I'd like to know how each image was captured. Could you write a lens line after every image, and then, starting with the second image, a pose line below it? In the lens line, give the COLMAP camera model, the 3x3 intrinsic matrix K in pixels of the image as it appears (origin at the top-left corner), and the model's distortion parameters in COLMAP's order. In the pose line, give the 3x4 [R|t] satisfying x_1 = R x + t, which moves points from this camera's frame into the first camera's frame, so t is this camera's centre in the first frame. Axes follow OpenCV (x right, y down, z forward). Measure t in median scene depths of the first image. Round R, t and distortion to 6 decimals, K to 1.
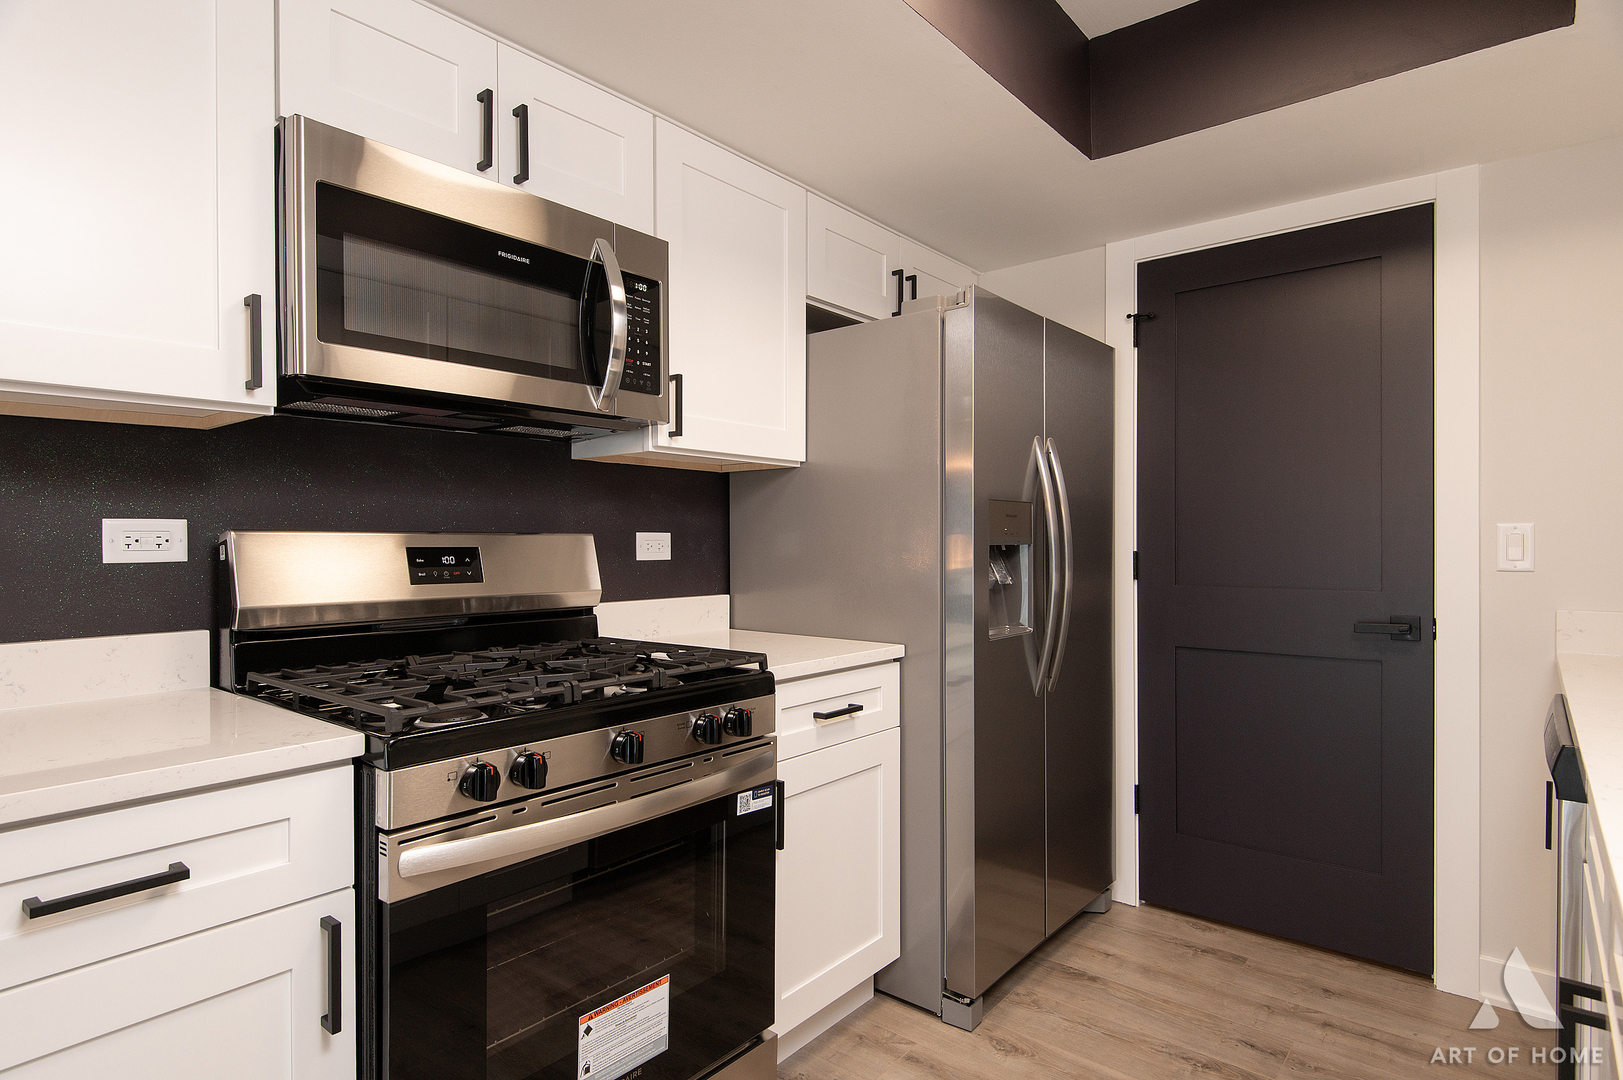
lens RADIAL K [[869.9, 0, 802.5], [0, 869.9, 541.0], [0, 0, 1]] dist [0.012849, -0.001196]
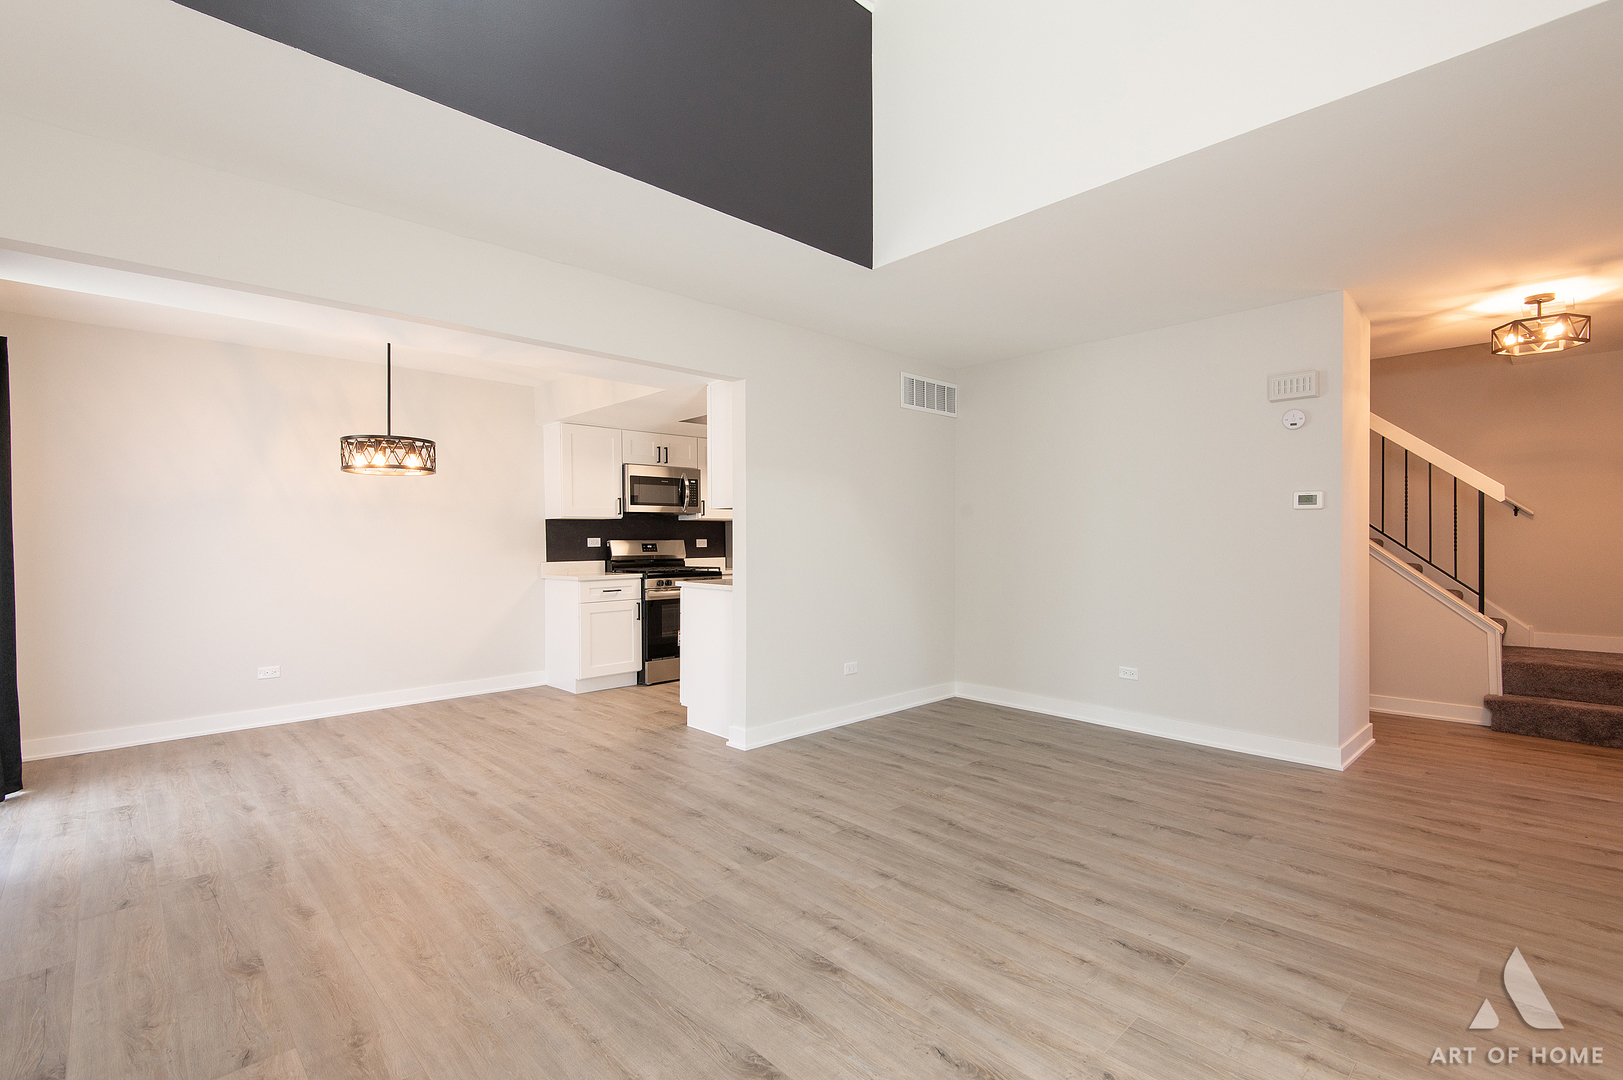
lens RADIAL K [[729.8, 0, 808.5], [0, 729.8, 543.6], [0, 0, 1]] dist [0.034247, -0.019784]
pose [[0.994420, -0.003385, -0.105438, 0.779483], [0.003867, 0.999983, 0.004360, -0.005527], [0.105421, -0.004743, 0.994416, -2.585873]]
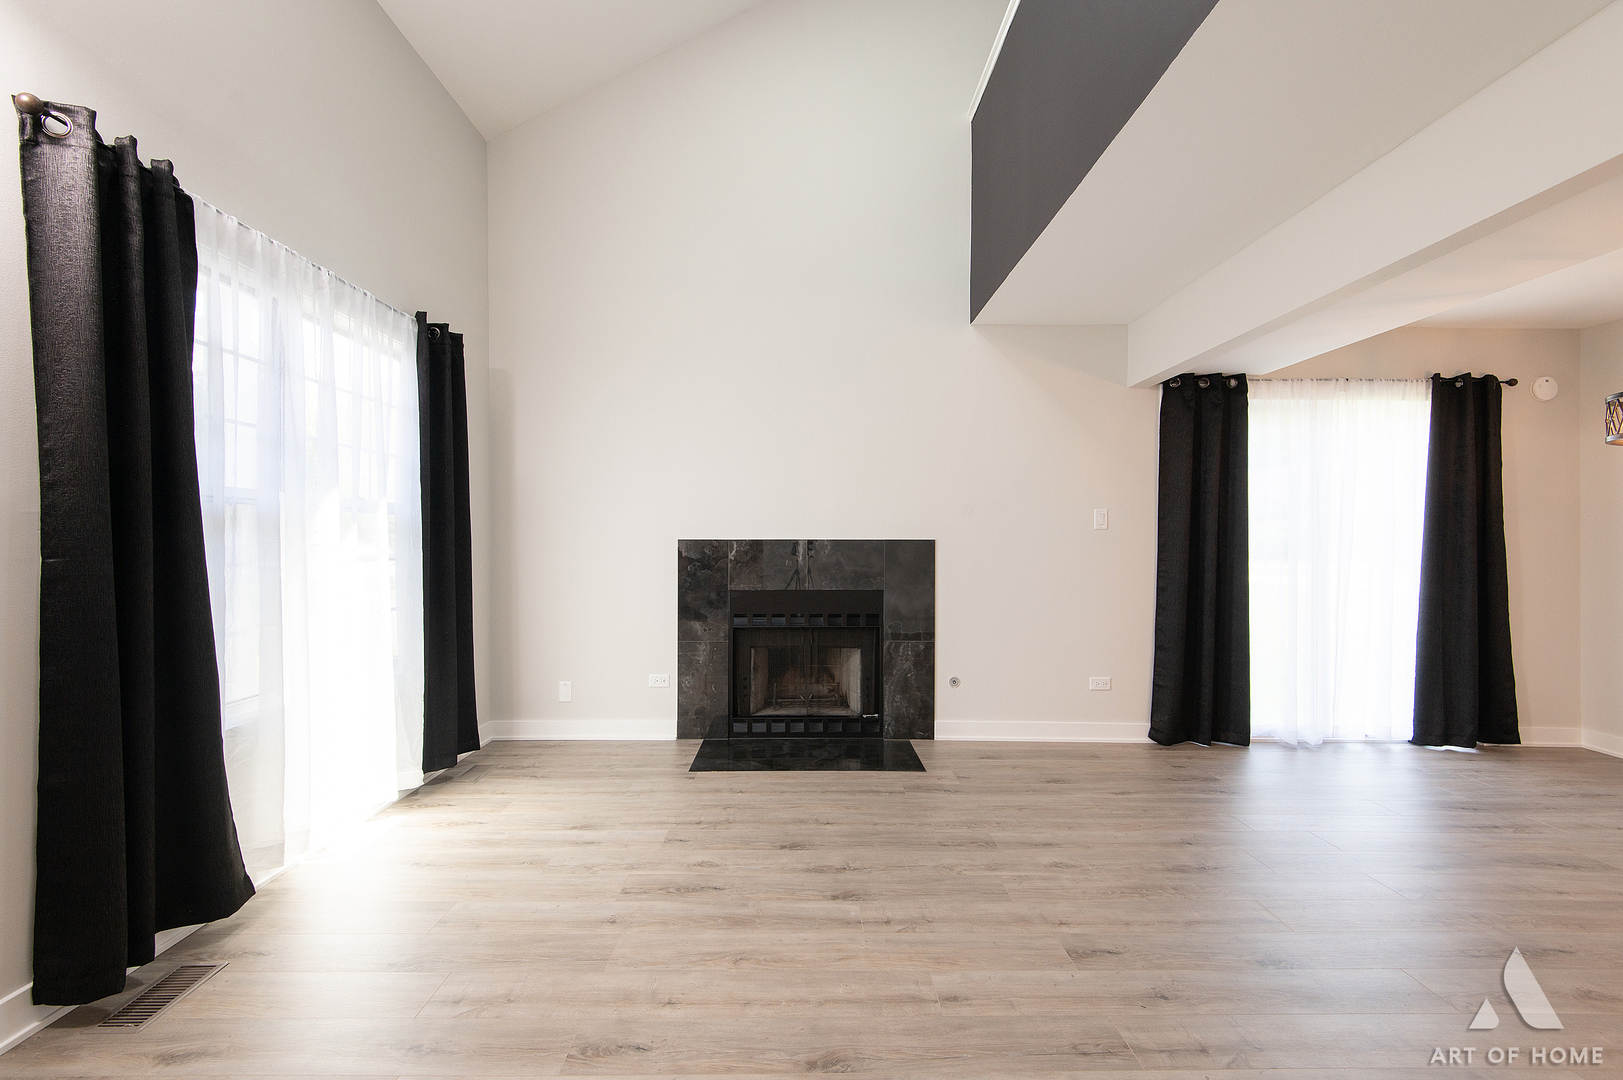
lens RADIAL K [[727.1, 0, 803.5], [0, 727.1, 540.0], [0, 0, 1]] dist [0.043870, -0.029807]
pose [[-0.759372, -0.005491, -0.650633, 1.639275], [-0.005970, 0.999981, -0.001471, 0.000288], [0.650629, 0.002767, -0.759391, -0.438108]]
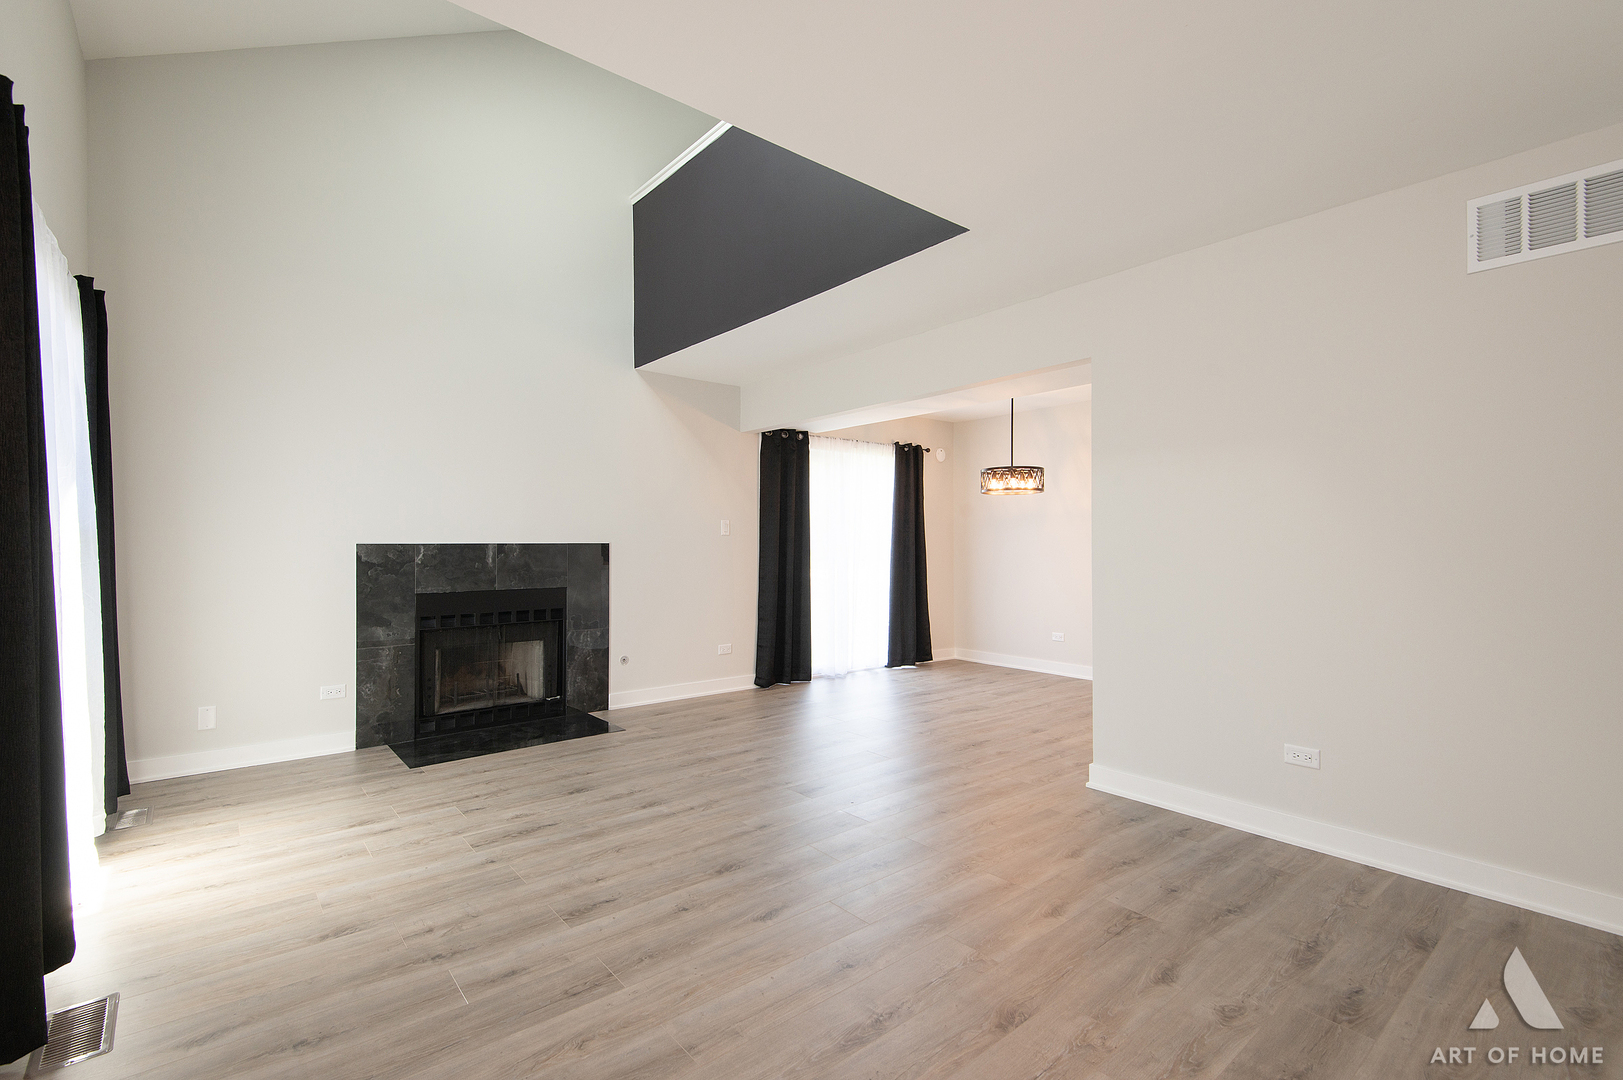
lens RADIAL K [[727.1, 0, 803.5], [0, 727.1, 540.0], [0, 0, 1]] dist [0.043870, -0.029807]
pose [[-0.183284, -0.007331, -0.983033, 2.462778], [-0.001953, 0.999973, -0.007093, -0.001087], [0.983058, 0.000620, -0.183294, -0.699625]]
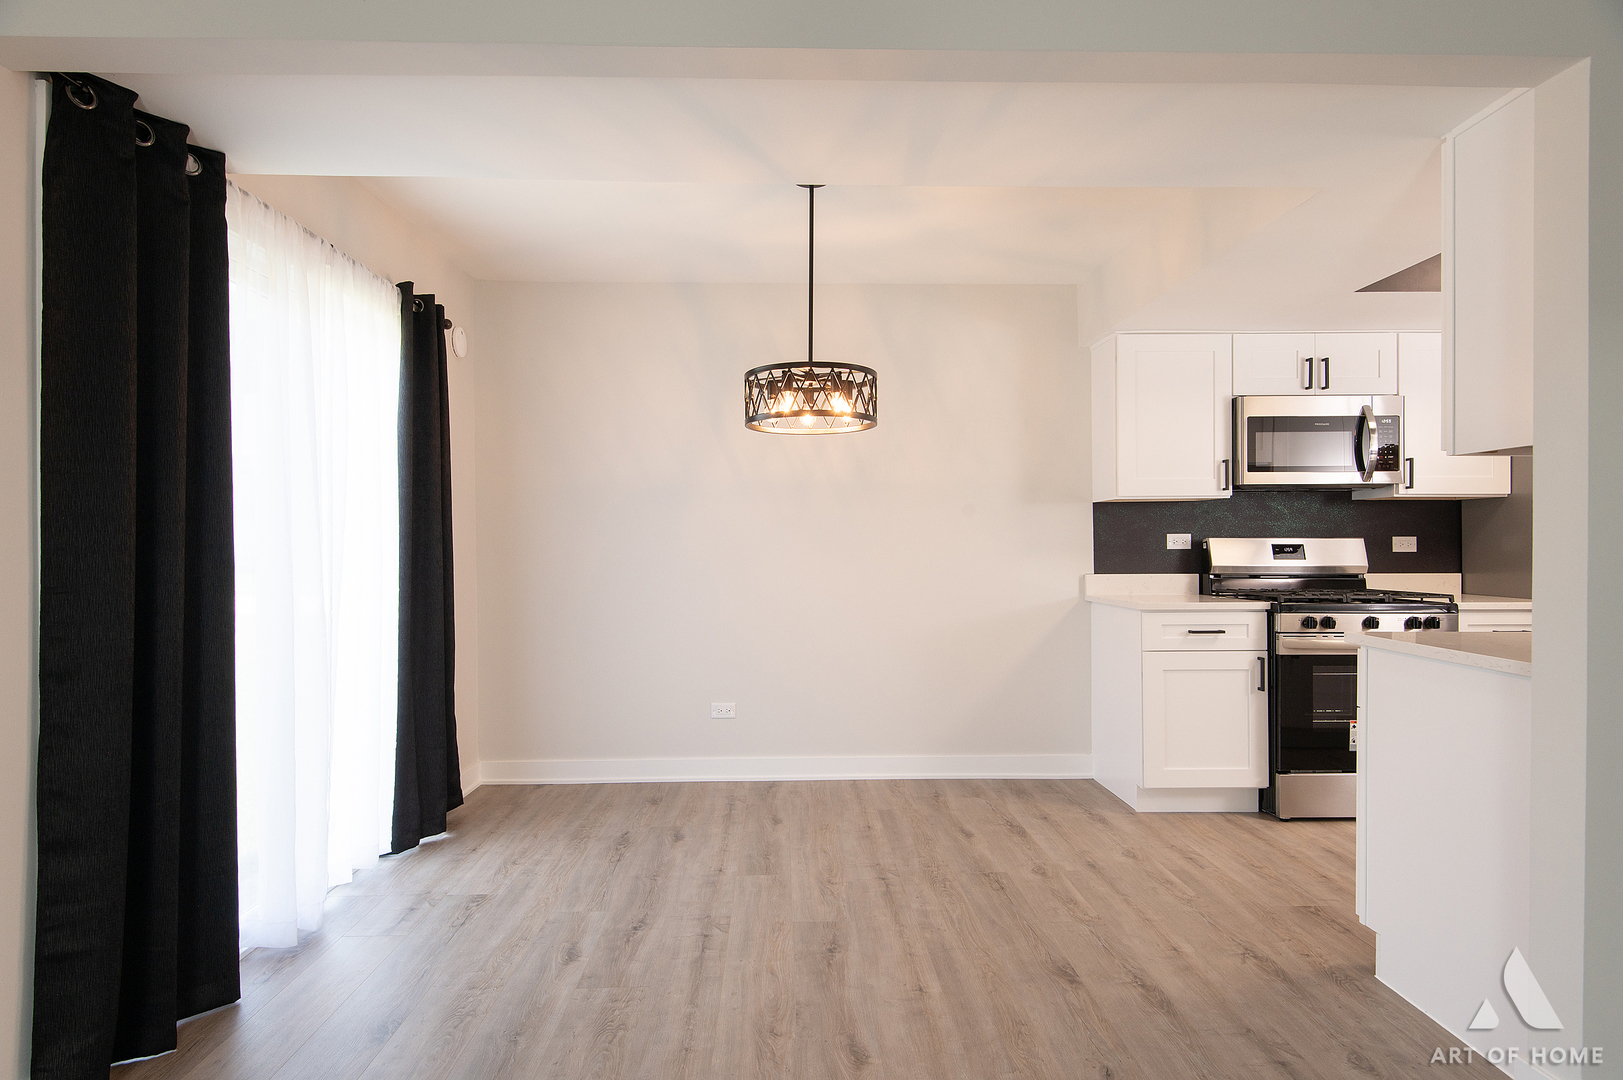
lens RADIAL K [[869.9, 0, 802.5], [0, 869.9, 541.0], [0, 0, 1]] dist [0.012849, -0.001196]
pose [[0.667124, 0.000938, -0.744946, 0.473569], [-0.000254, 0.999999, 0.001031, -0.003330], [0.744947, -0.000499, 0.667124, -1.549905]]
